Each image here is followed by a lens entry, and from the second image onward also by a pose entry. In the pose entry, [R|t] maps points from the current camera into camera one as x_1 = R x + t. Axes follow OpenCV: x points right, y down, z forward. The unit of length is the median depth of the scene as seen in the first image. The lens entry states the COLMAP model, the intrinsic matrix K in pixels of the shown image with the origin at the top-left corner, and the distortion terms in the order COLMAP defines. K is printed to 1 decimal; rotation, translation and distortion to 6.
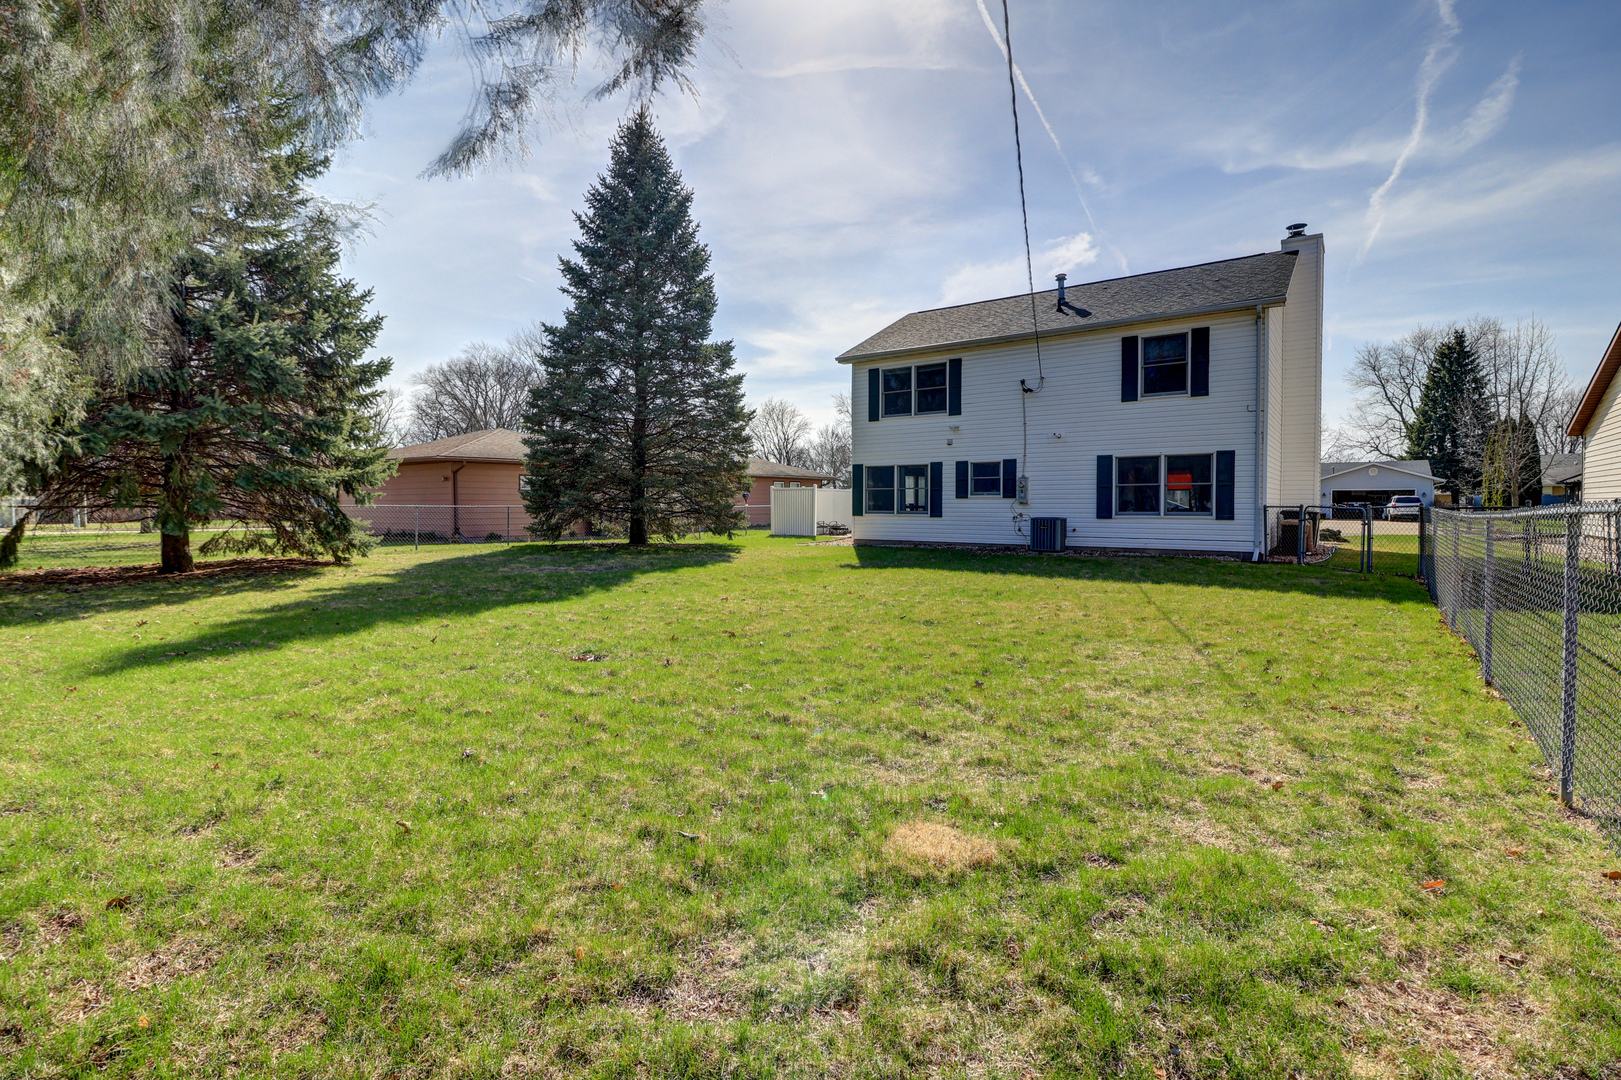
lens RADIAL K [[746.2, 0, 823.7], [0, 746.2, 536.3], [0, 0, 1]] dist [-0.013895, -0.003514]
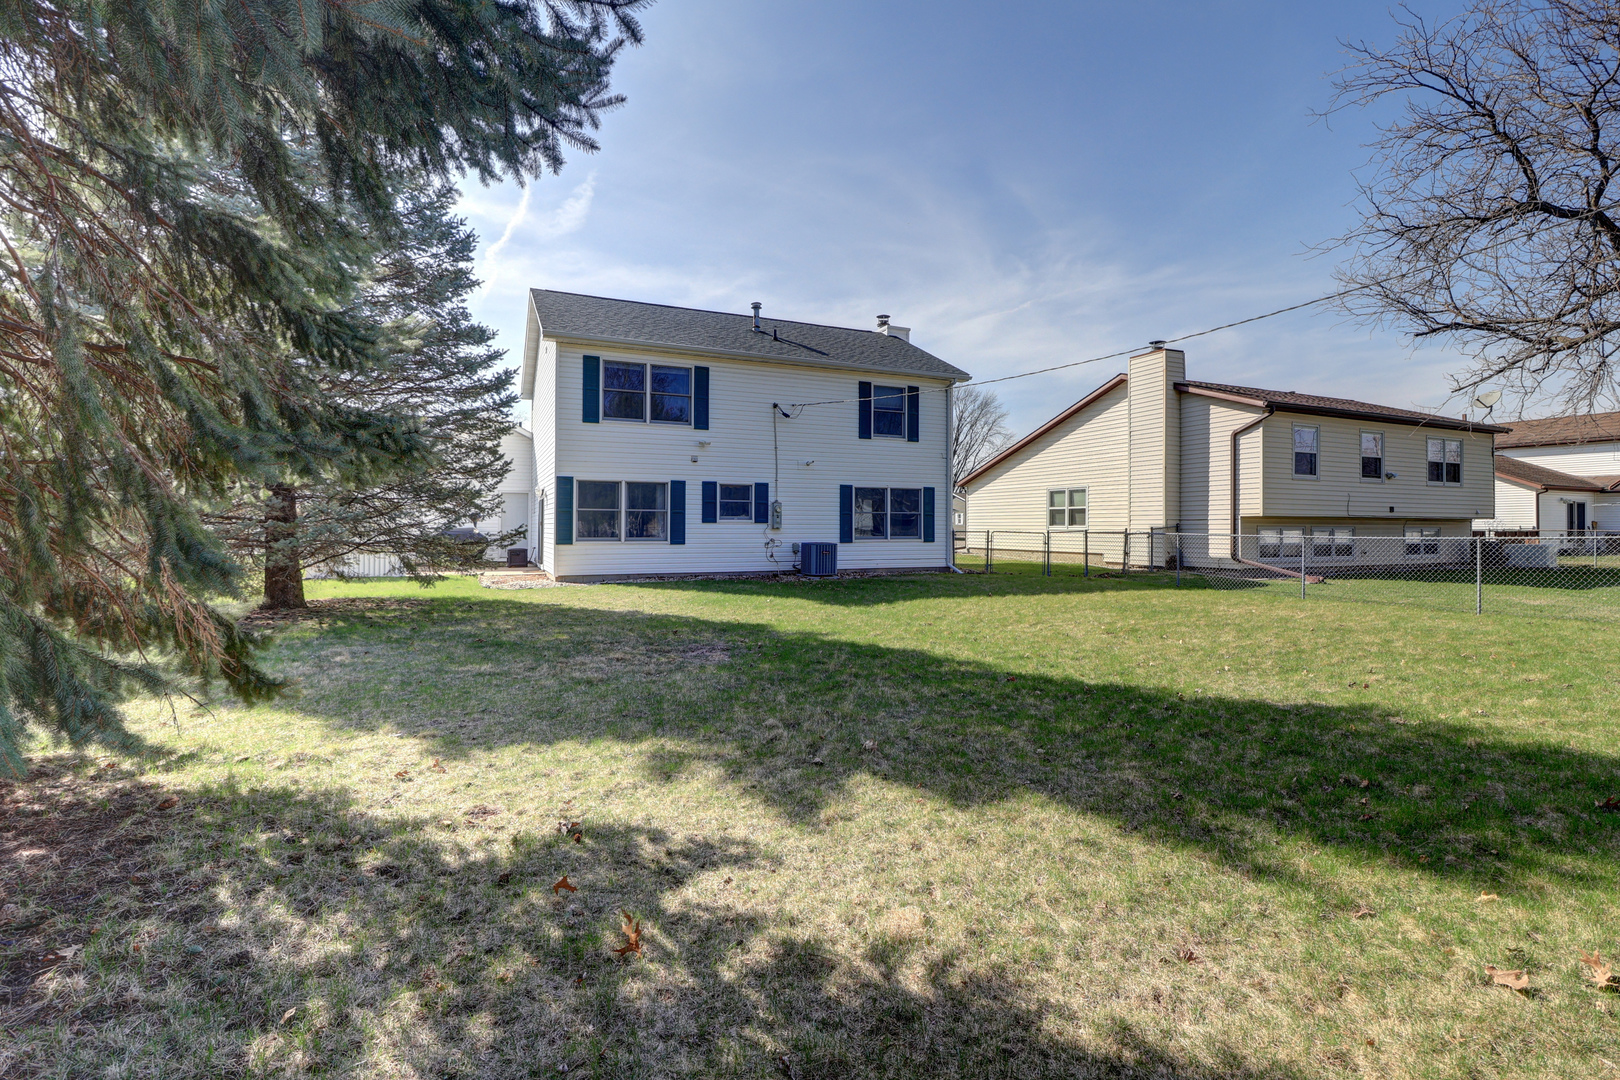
lens RADIAL K [[745.7, 0, 821.1], [0, 745.7, 531.4], [0, 0, 1]] dist [-0.013895, -0.003514]
pose [[0.494819, -0.004328, 0.868985, -0.534196], [0.026544, 0.999596, -0.010136, -0.027061], [-0.868591, 0.028082, 0.494734, 0.435209]]
